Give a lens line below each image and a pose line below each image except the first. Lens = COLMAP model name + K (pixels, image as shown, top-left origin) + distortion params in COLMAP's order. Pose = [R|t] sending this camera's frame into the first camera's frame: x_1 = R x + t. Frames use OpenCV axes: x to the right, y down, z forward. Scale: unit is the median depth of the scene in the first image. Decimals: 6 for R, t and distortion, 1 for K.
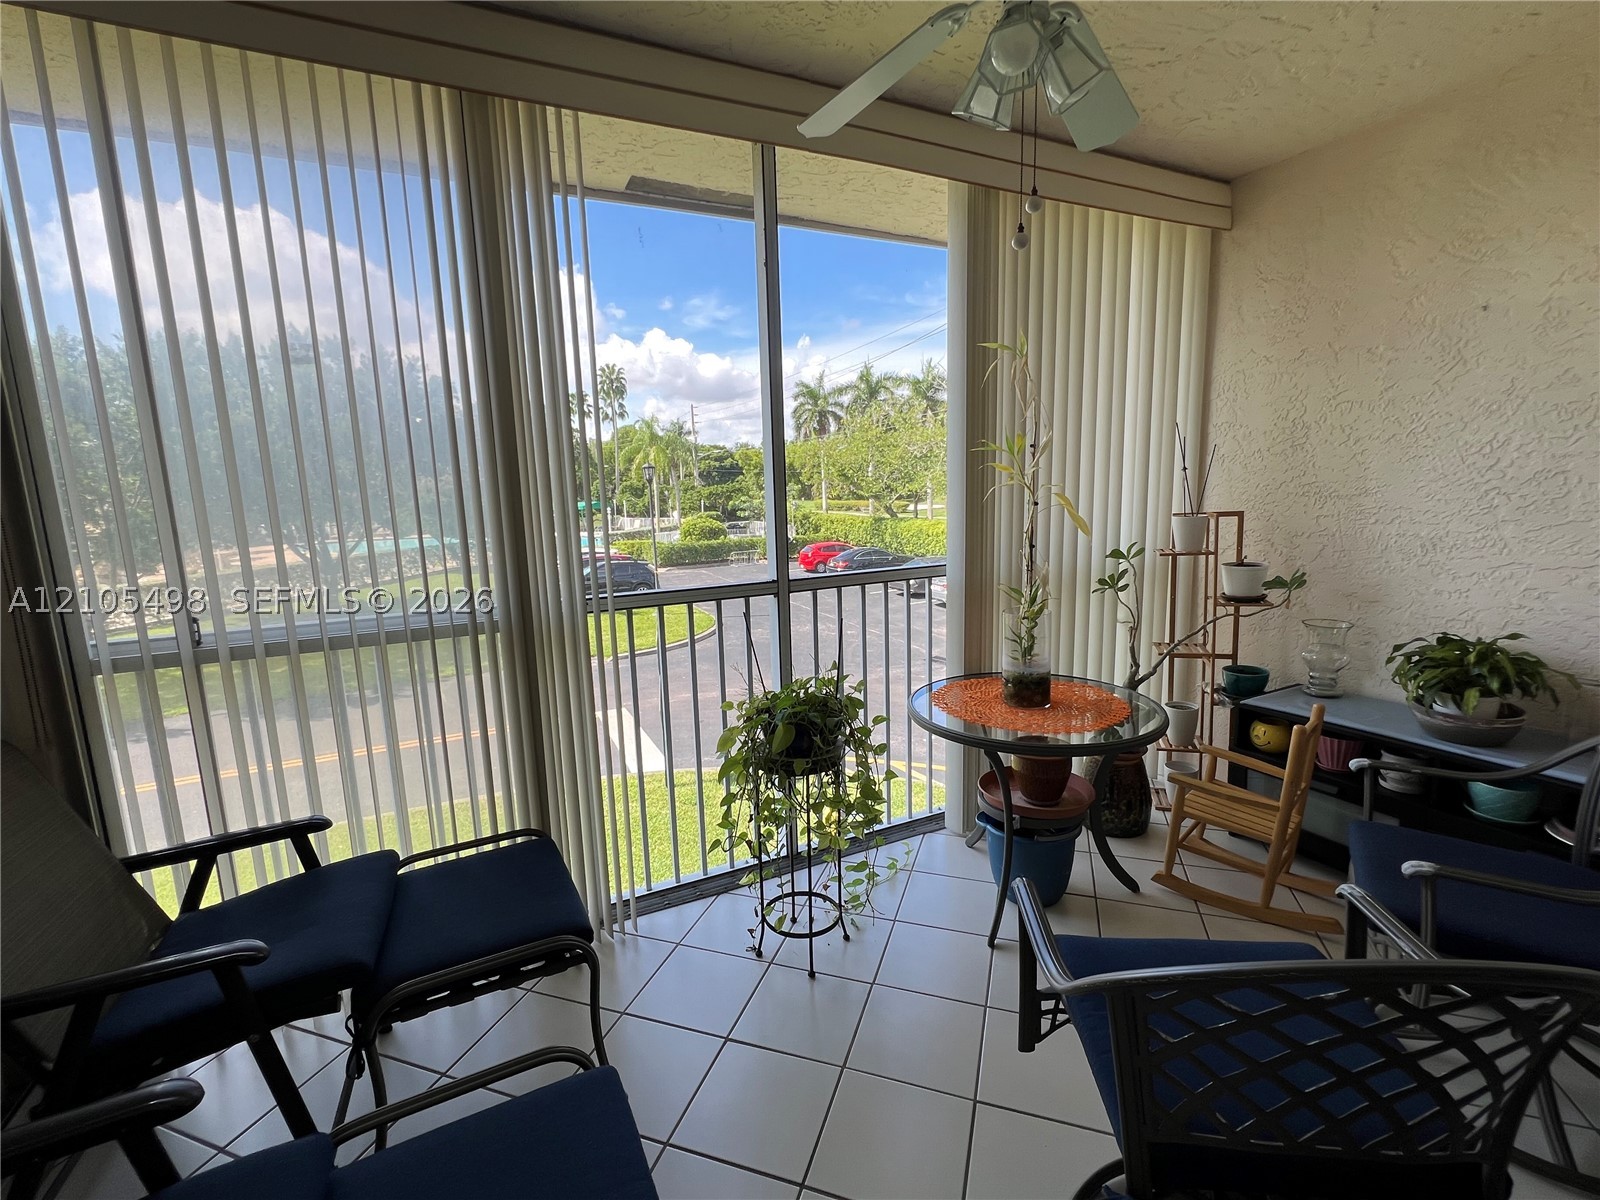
lens RADIAL K [[709.7, 0, 794.8], [0, 709.7, 599.2], [0, 0, 1]] dist [-0.008661, 0.004776]
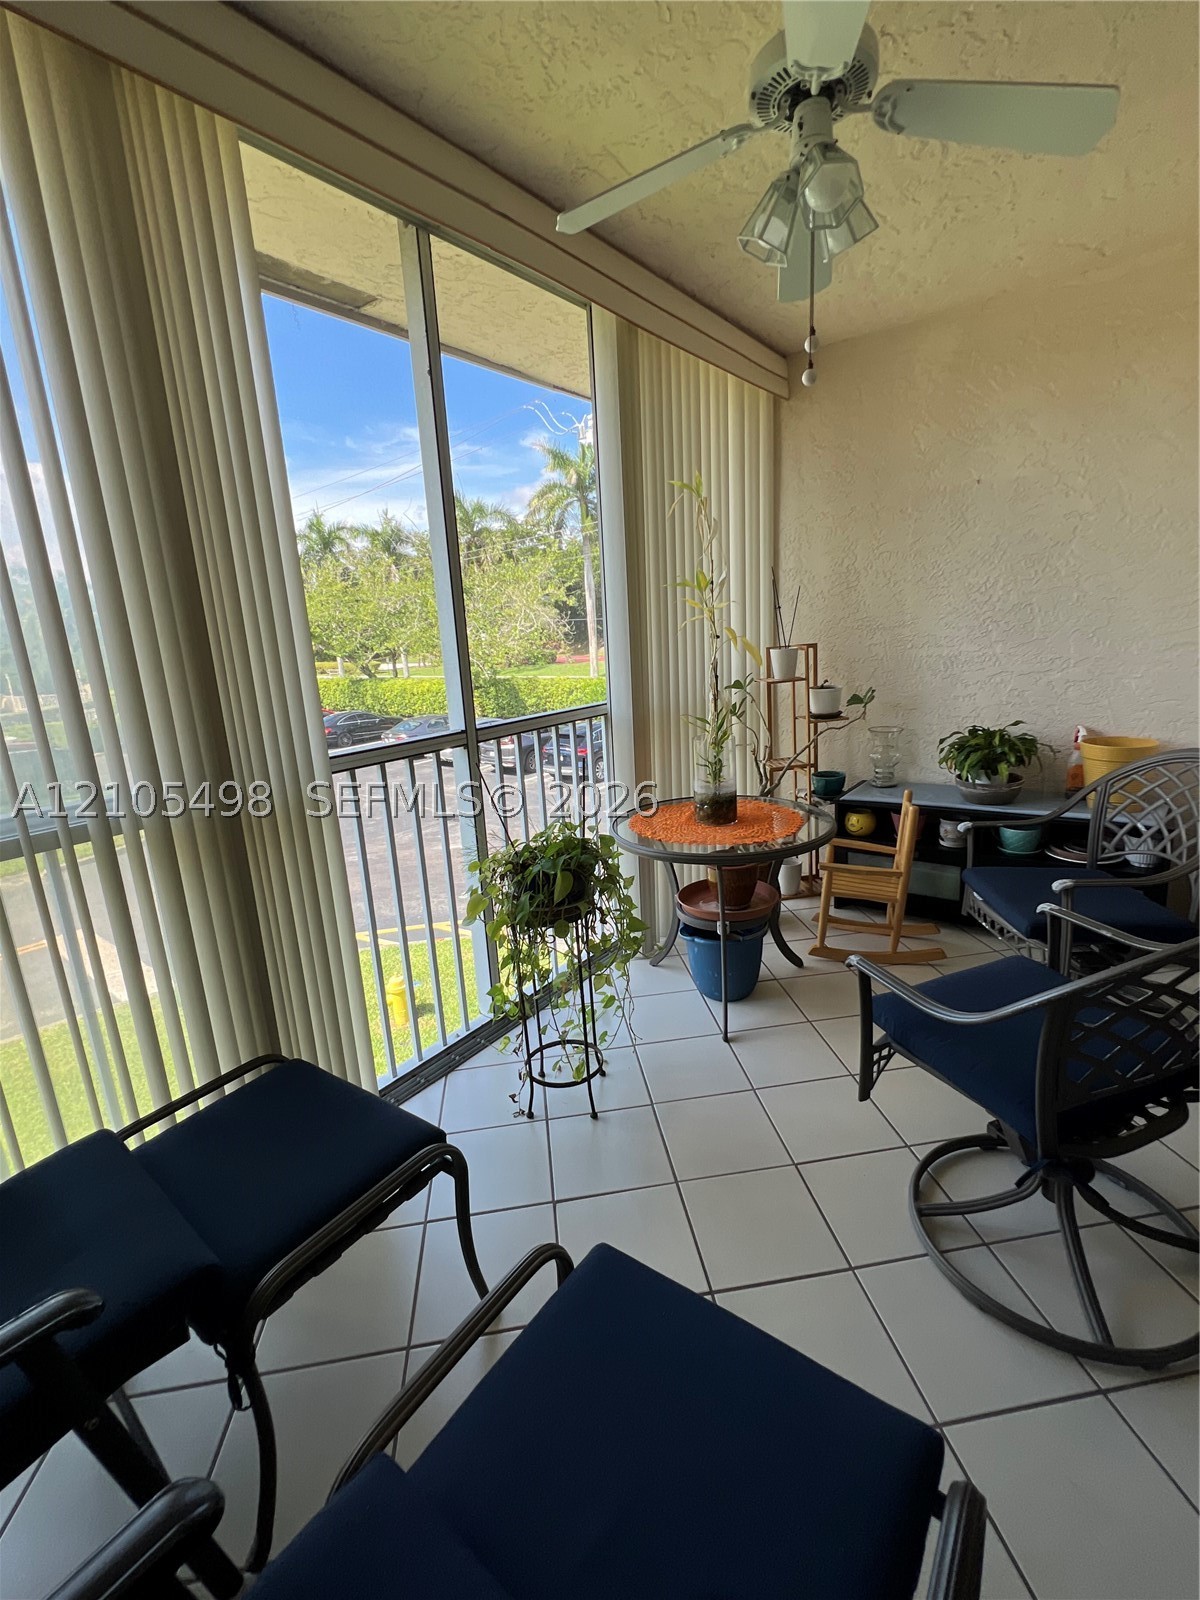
lens RADIAL K [[709.7, 0, 600.0], [0, 709.7, 800.0], [0, 0, 1]] dist [-0.008661, 0.004776]
pose [[0.887431, -0.125956, 0.443397, -0.317303], [0.100367, 0.991662, 0.080825, 0.006503], [-0.449880, -0.027224, 0.892674, 0.102264]]
